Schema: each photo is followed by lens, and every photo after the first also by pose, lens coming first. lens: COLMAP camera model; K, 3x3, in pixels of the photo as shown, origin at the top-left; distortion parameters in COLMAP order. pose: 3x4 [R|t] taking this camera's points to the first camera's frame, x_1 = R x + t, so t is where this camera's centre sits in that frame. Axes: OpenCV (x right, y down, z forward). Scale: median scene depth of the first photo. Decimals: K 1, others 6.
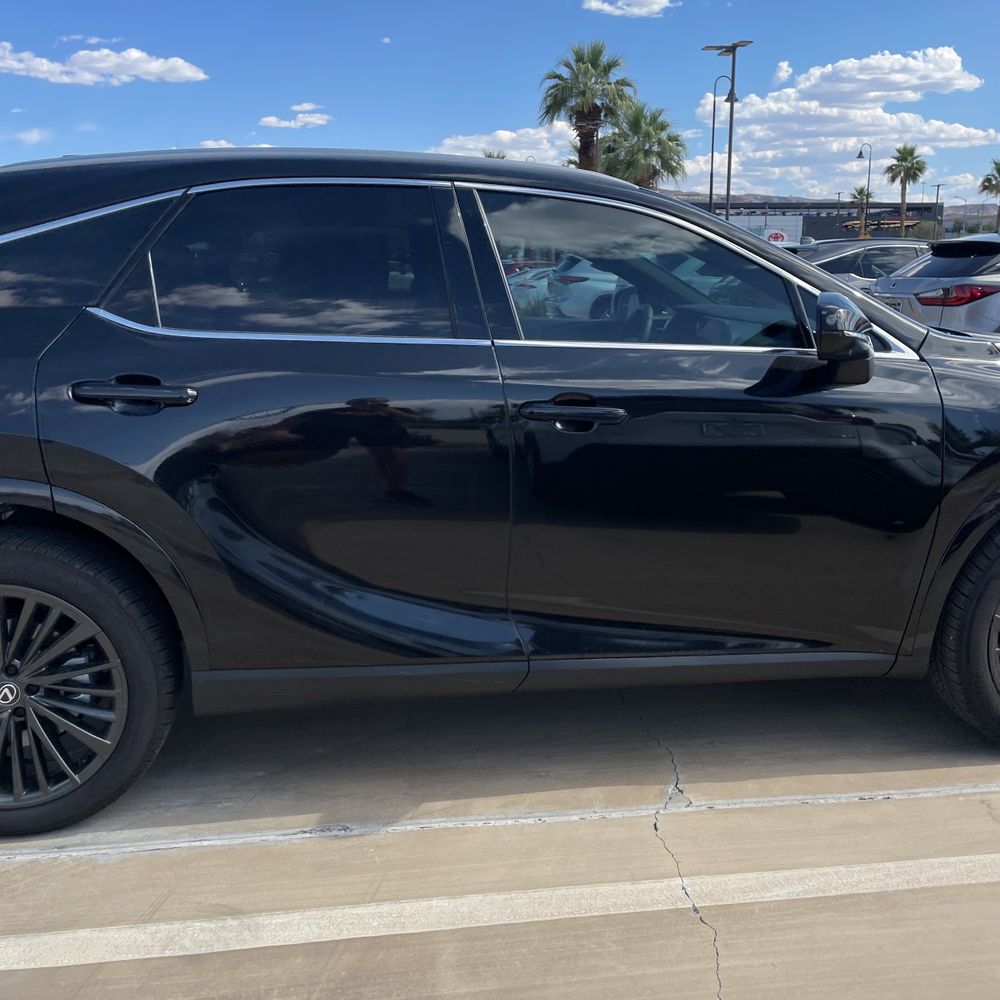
lens RADIAL K [[1008.5, 0, 506.8], [0, 1008.5, 487.9], [0, 0, 1]] dist [0.075308, -0.103912]
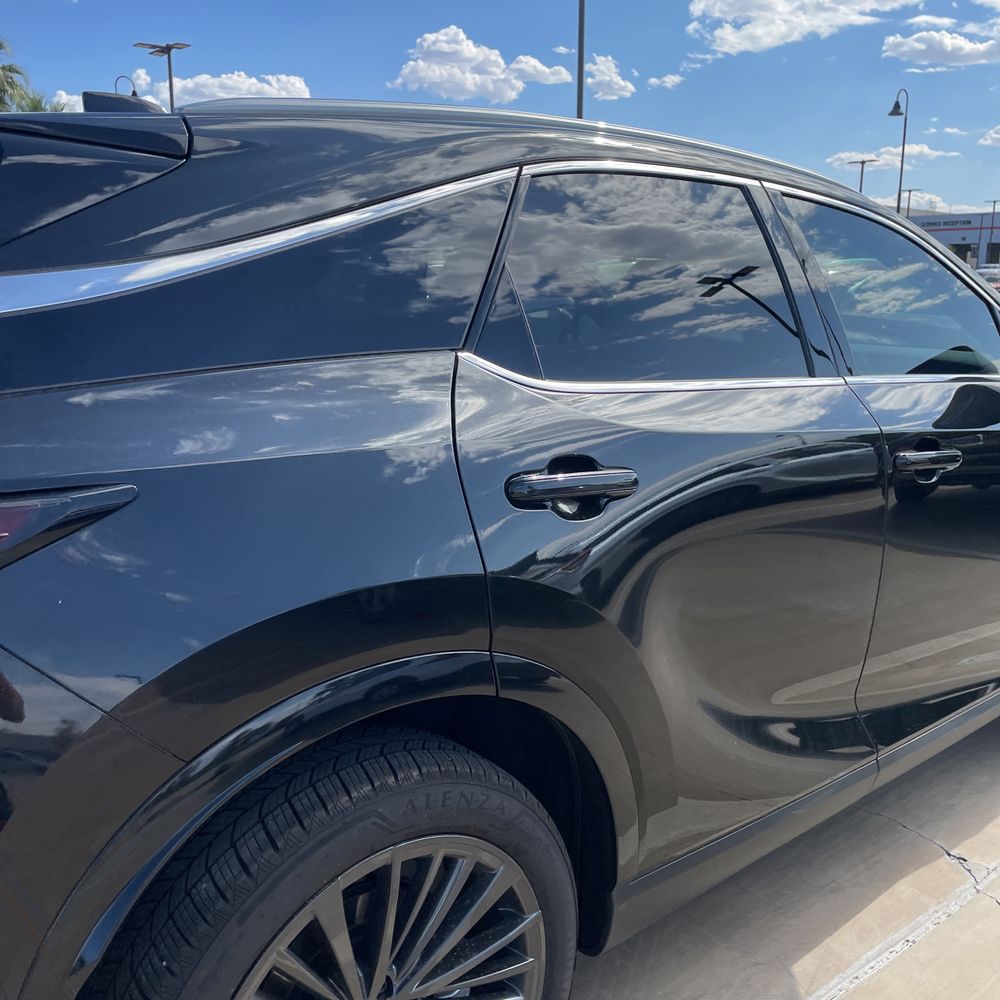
lens RADIAL K [[1008.5, 0, 506.8], [0, 1008.5, 487.9], [0, 0, 1]] dist [0.075308, -0.103912]
pose [[0.836505, -0.090370, 0.540456, -0.635289], [0.096632, 0.995178, 0.016840, -0.091035], [-0.539371, 0.038139, 0.841204, 0.421673]]
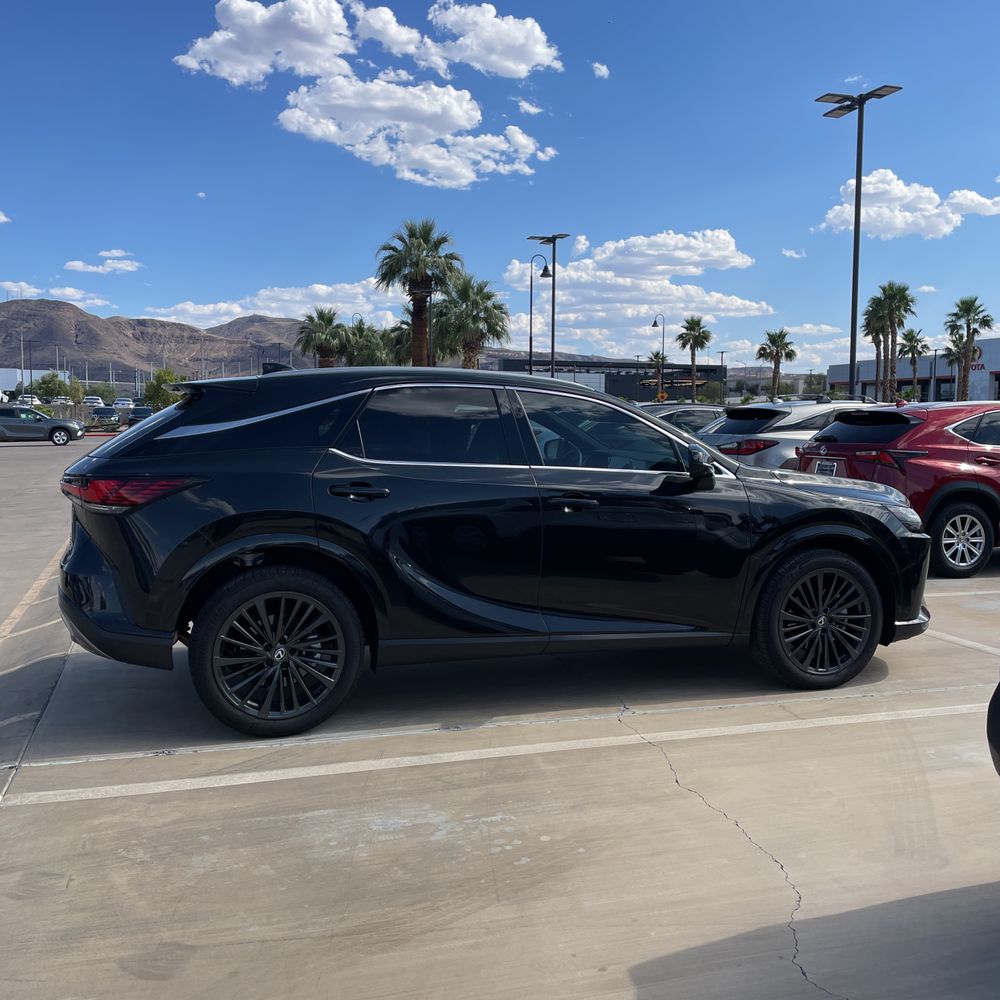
lens RADIAL K [[1008.5, 0, 506.8], [0, 1008.5, 487.9], [0, 0, 1]] dist [0.075308, -0.103912]
pose [[0.983740, 0.003386, 0.179569, -0.371963], [0.022351, 0.989741, -0.141111, 0.154127], [-0.178205, 0.142830, 0.973572, -0.800326]]
